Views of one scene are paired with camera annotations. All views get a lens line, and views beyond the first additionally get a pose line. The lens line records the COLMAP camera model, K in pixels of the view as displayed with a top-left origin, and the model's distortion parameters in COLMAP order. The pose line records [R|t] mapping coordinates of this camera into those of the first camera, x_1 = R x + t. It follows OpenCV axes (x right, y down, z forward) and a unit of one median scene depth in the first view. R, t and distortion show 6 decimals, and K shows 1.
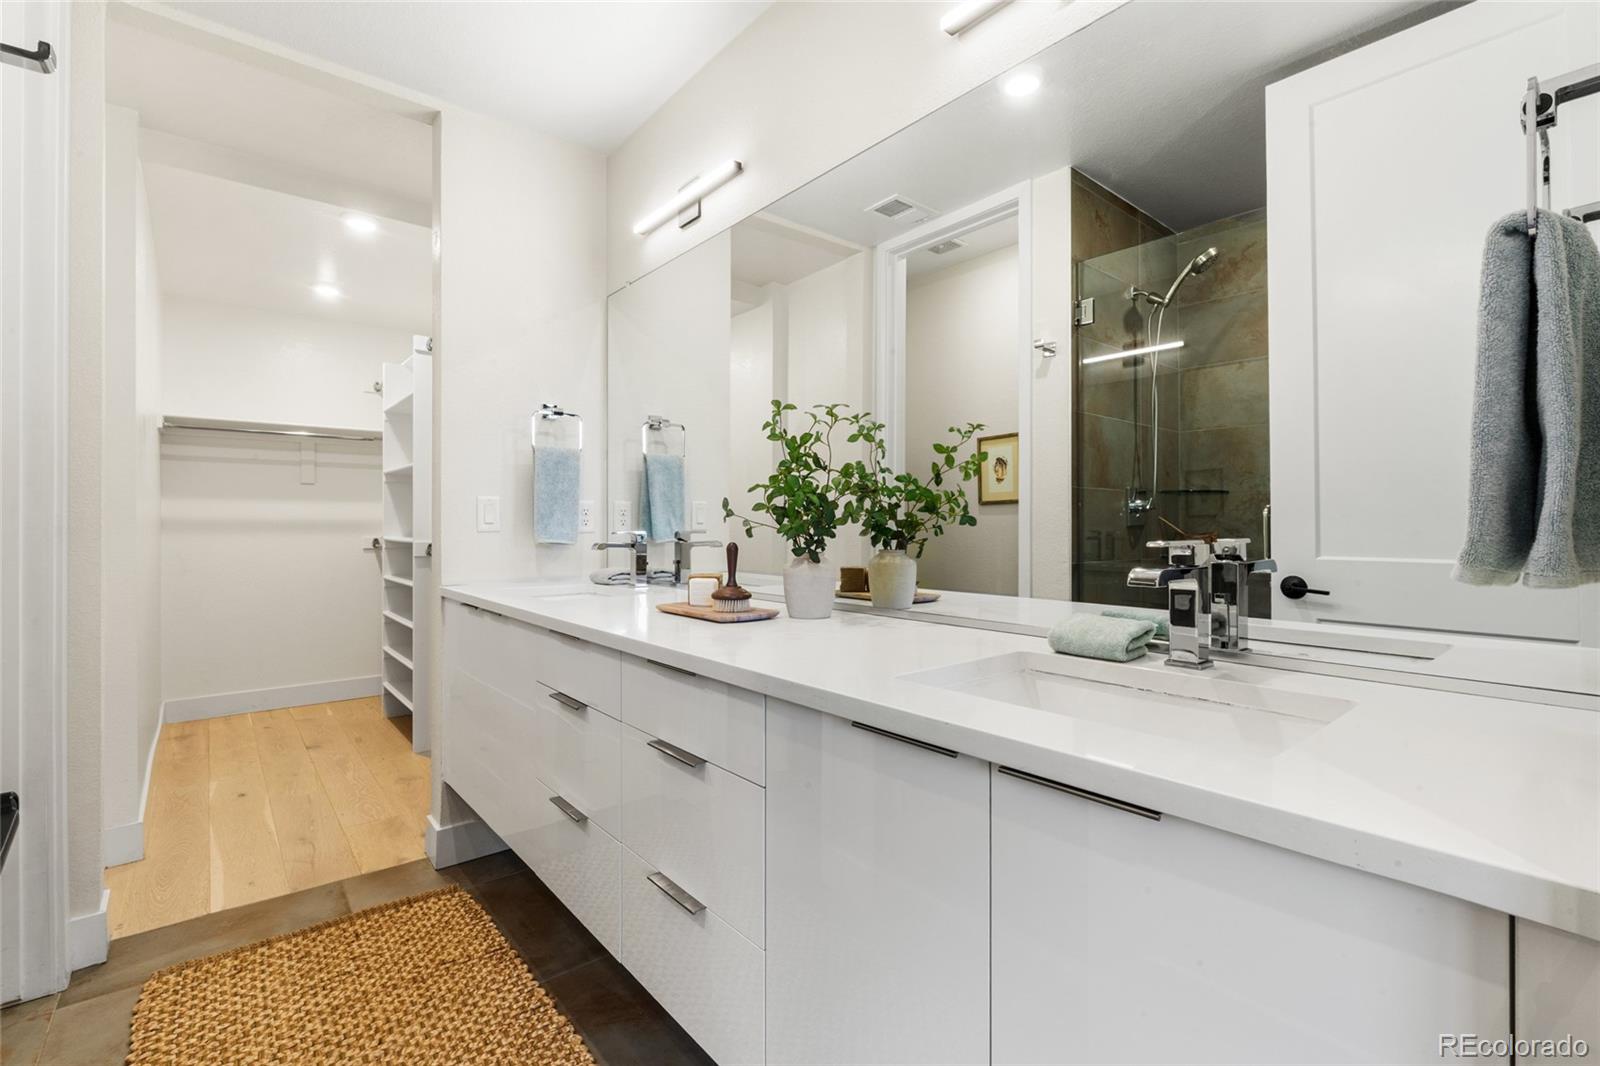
lens RADIAL K [[710.8, 0, 792.4], [0, 710.8, 524.3], [0, 0, 1]] dist [-0.006861, 0.001945]
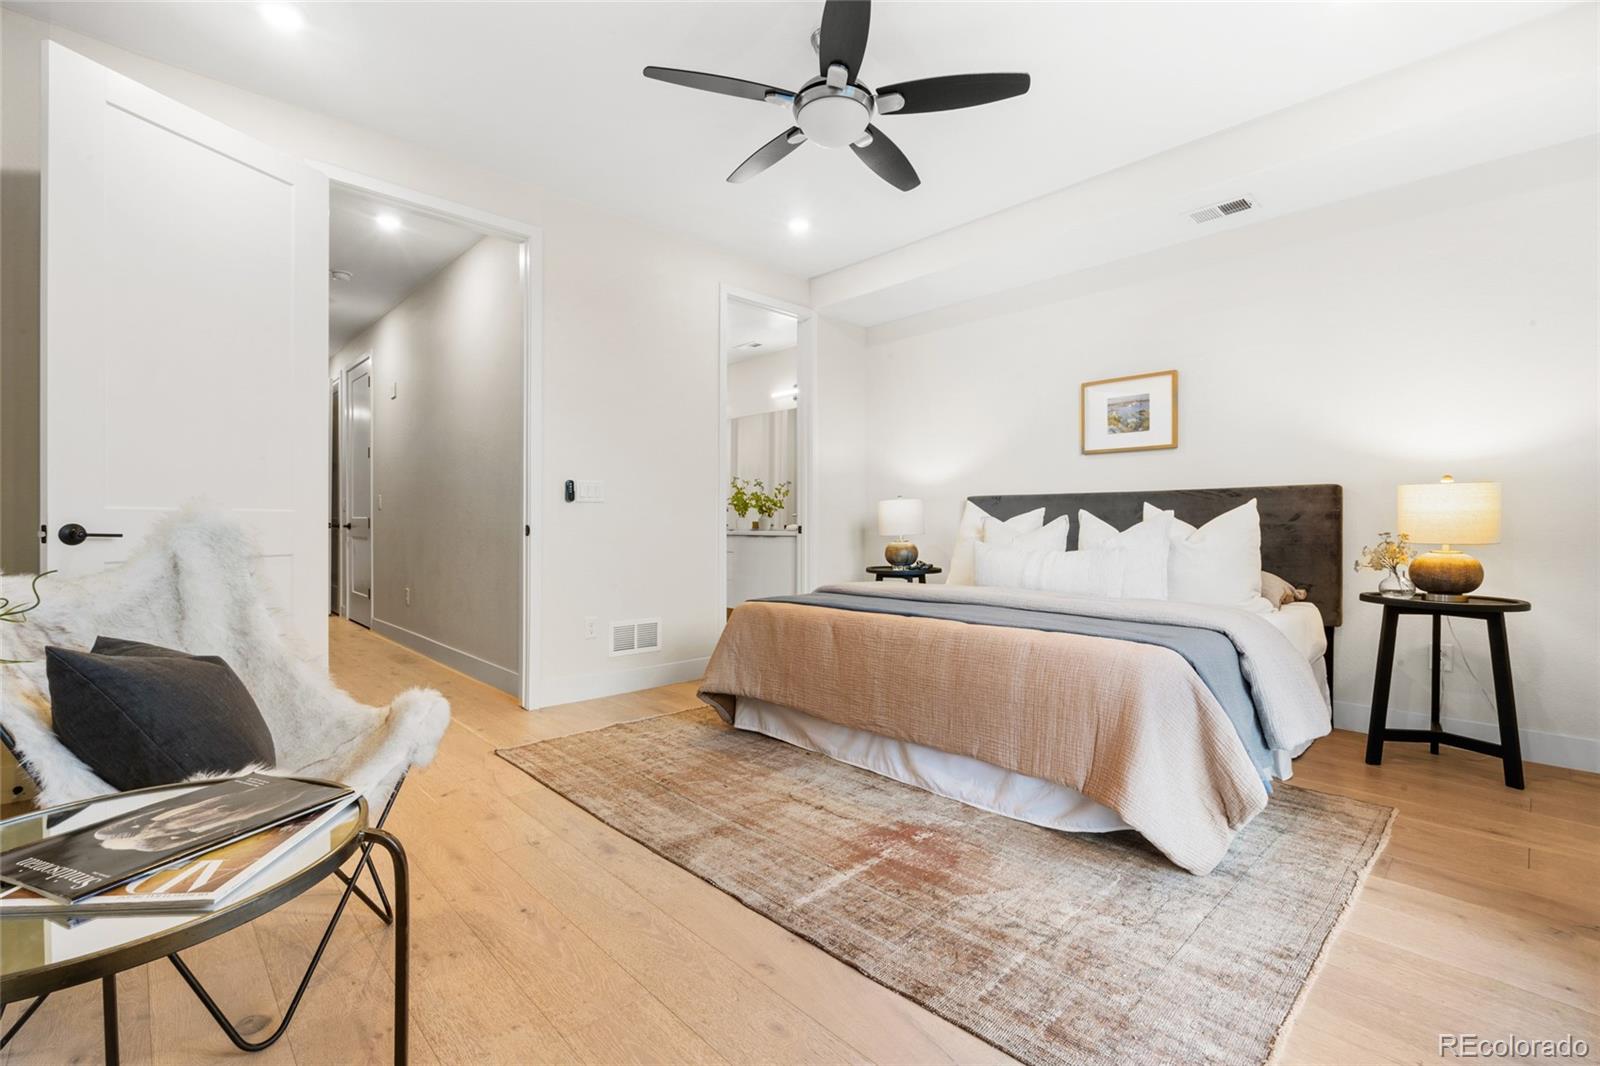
lens RADIAL K [[710.8, 0, 794.0], [0, 710.8, 534.5], [0, 0, 1]] dist [-0.006861, 0.001945]
pose [[0.996196, 0.002752, 0.087095, -0.031482], [-0.003911, 0.999906, 0.013145, 0.084136], [-0.087050, -0.013435, 0.996113, -2.704736]]
